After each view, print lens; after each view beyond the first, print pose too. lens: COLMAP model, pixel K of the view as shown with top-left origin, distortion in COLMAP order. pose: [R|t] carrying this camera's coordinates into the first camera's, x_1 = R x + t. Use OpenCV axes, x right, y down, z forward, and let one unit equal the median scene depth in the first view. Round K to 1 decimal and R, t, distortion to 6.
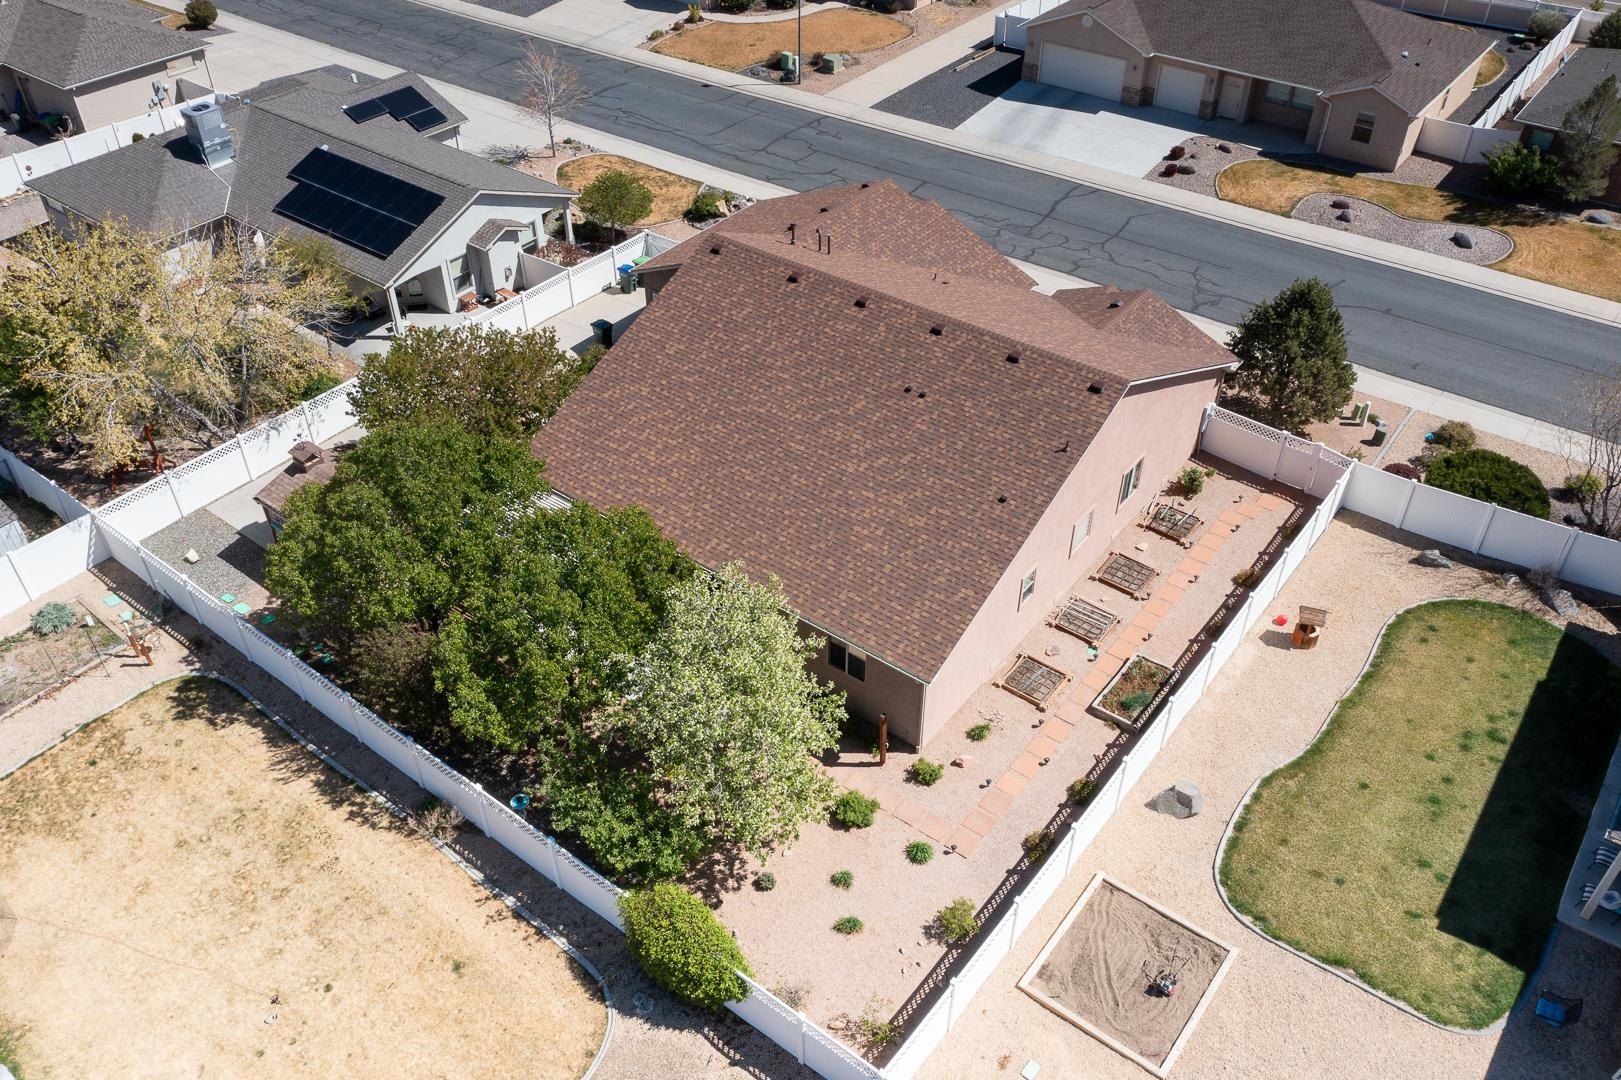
lens RADIAL K [[1283.8, 0, 805.3], [0, 1283.8, 528.7], [0, 0, 1]] dist [-0.002587, 0.000441]
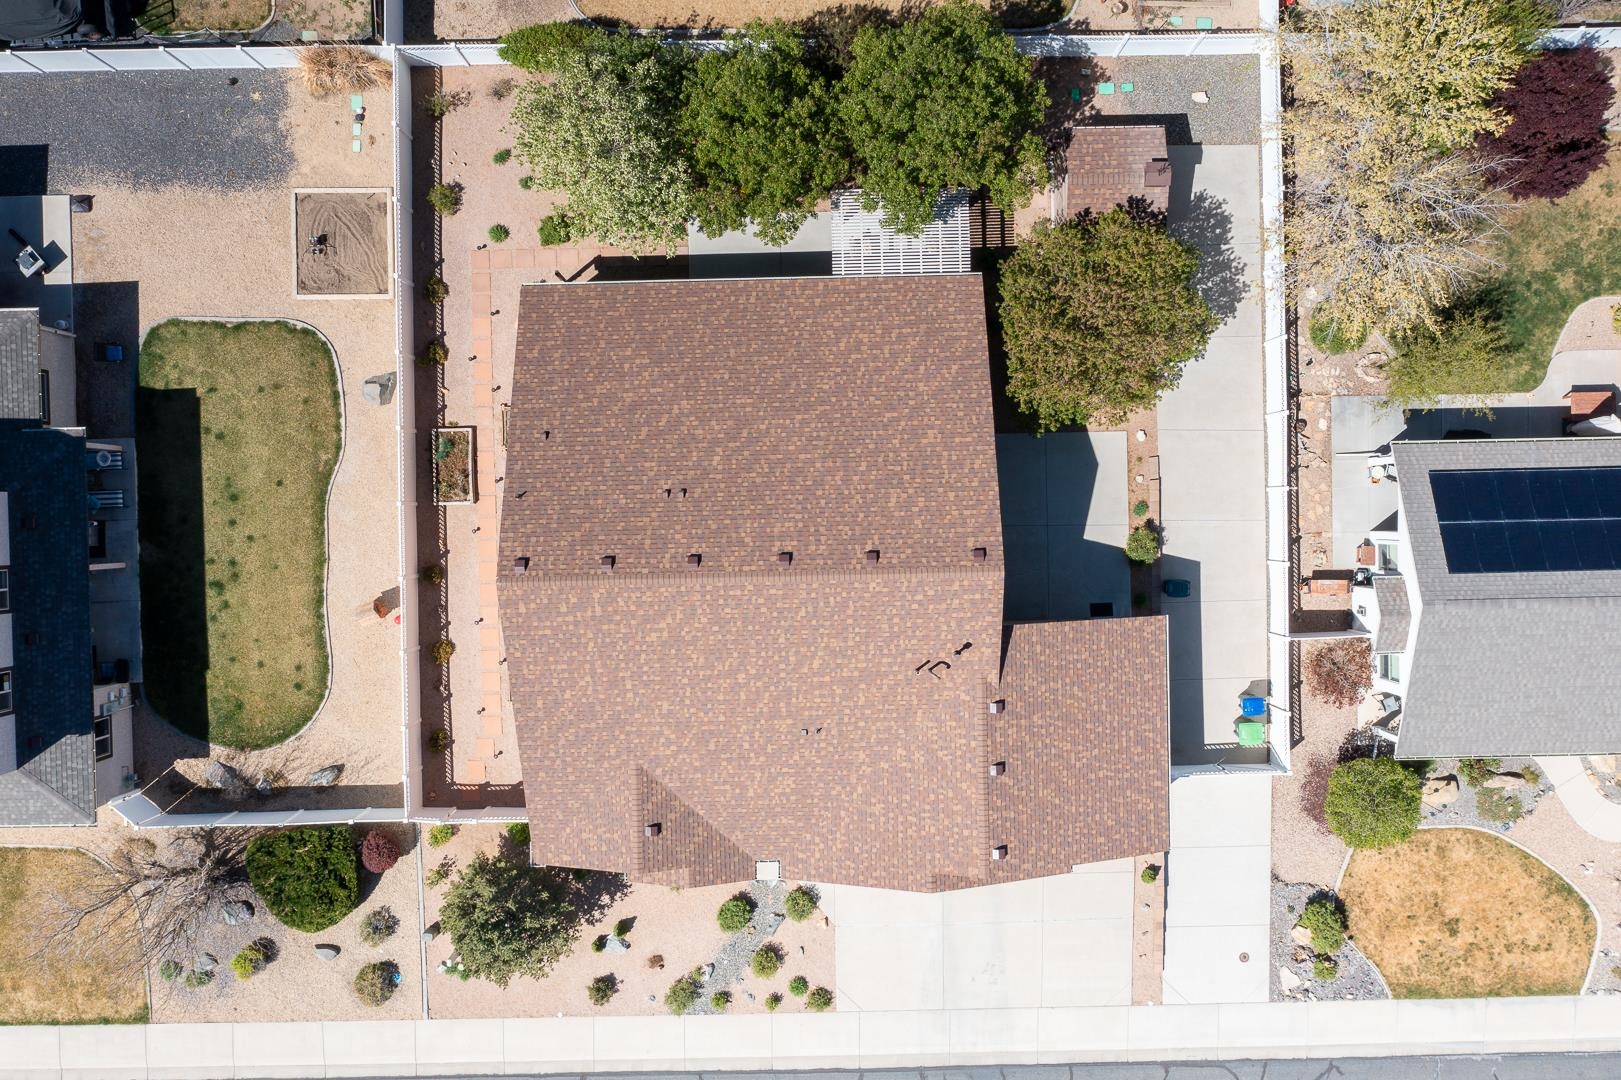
lens RADIAL K [[1275.8, 0, 810.5], [0, 1275.8, 533.3], [0, 0, 1]] dist [-0.003222, -0.006476]
pose [[-0.780651, 0.624689, 0.018648, -0.000446], [-0.383816, -0.502763, 0.774542, -0.966814], [0.493223, 0.597490, 0.632248, 0.393828]]
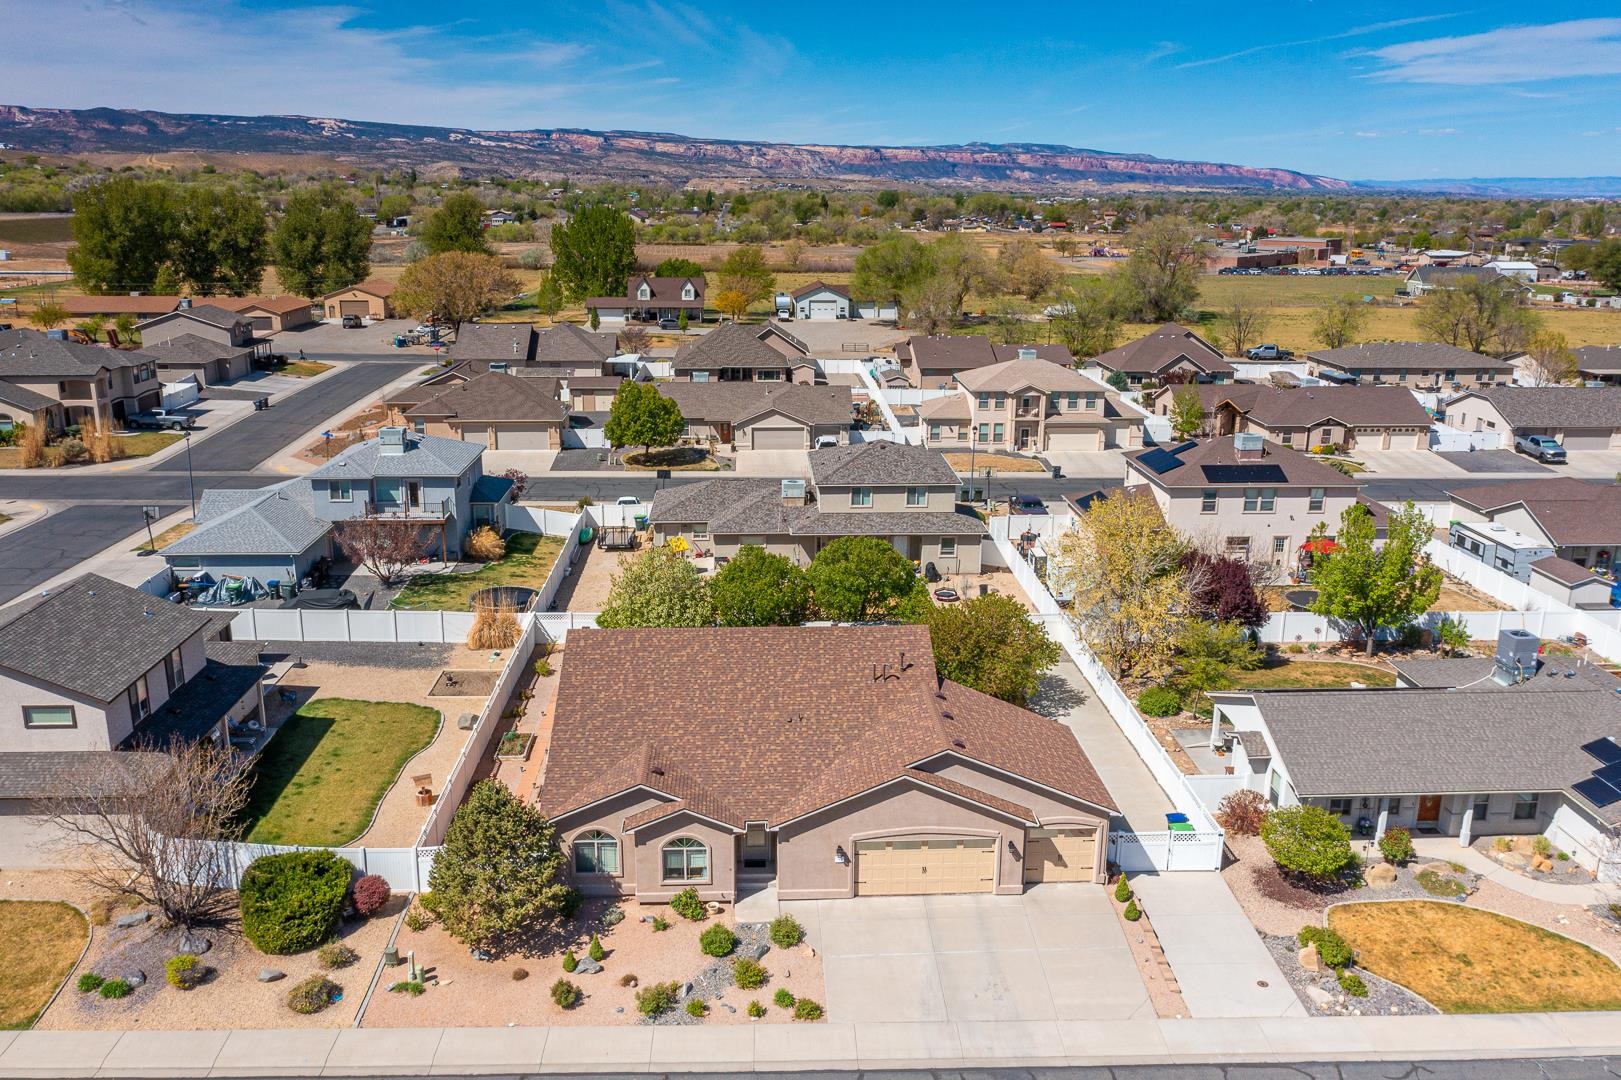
lens RADIAL K [[1287.9, 0, 808.9], [0, 1287.9, 531.2], [0, 0, 1]] dist [-0.009536, 0.005395]
pose [[-0.761445, 0.167476, -0.626222, 0.909336], [-0.409784, 0.624171, 0.665198, -1.234297], [0.502274, 0.763127, -0.406643, 1.566018]]
